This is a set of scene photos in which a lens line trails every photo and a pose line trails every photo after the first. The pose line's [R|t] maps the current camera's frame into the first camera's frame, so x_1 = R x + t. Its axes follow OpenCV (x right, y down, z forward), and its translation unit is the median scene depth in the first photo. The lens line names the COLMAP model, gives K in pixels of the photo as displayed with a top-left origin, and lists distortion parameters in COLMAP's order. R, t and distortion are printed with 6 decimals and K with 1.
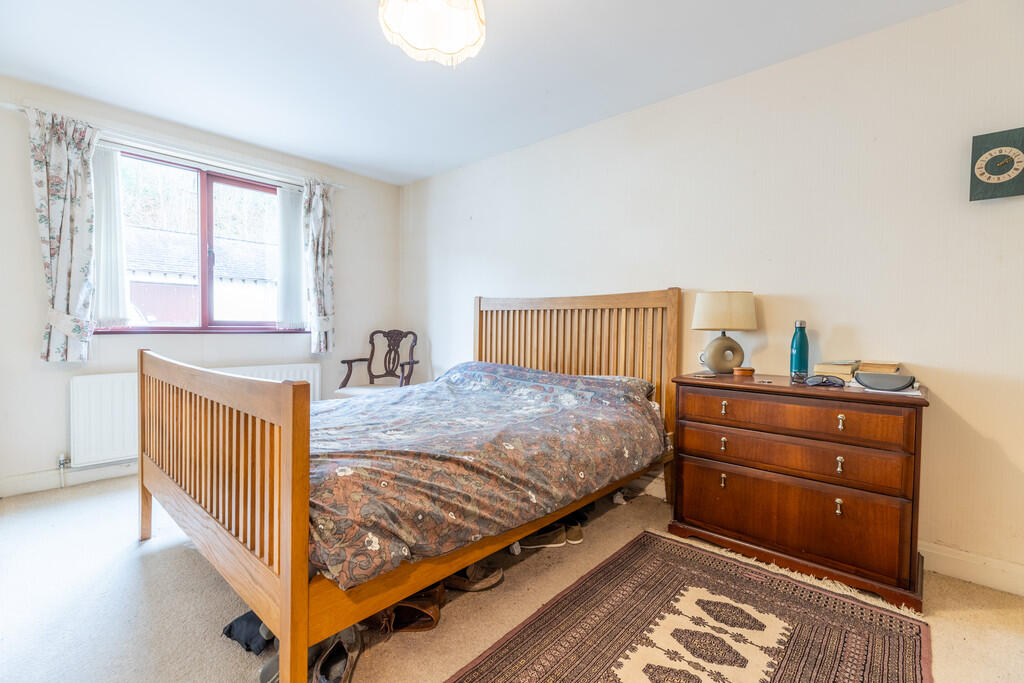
lens RADIAL K [[472.1, 0, 510.5], [0, 472.1, 335.9], [0, 0, 1]] dist [0.002486, 0.000366]
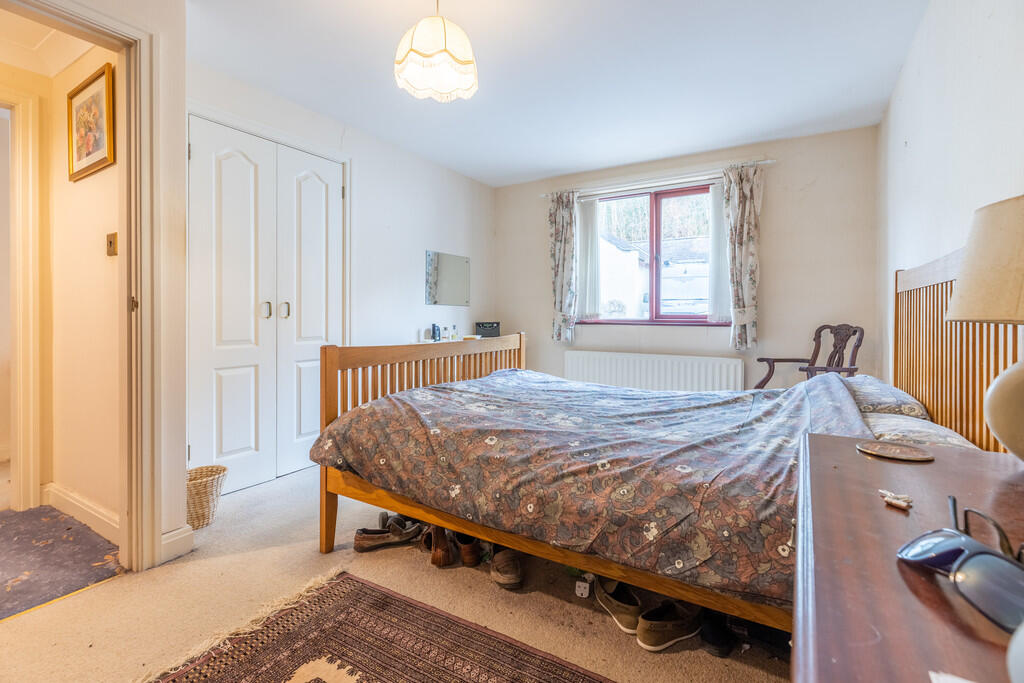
lens RADIAL K [[468.0, 0, 512.5], [0, 468.0, 313.1], [0, 0, 1]] dist [0.001666, 0.000209]
pose [[0.170054, -0.014561, -0.985327, 0.444378], [-0.024136, 0.999529, -0.018936, -0.004396], [0.985139, 0.027002, 0.169623, 0.408899]]
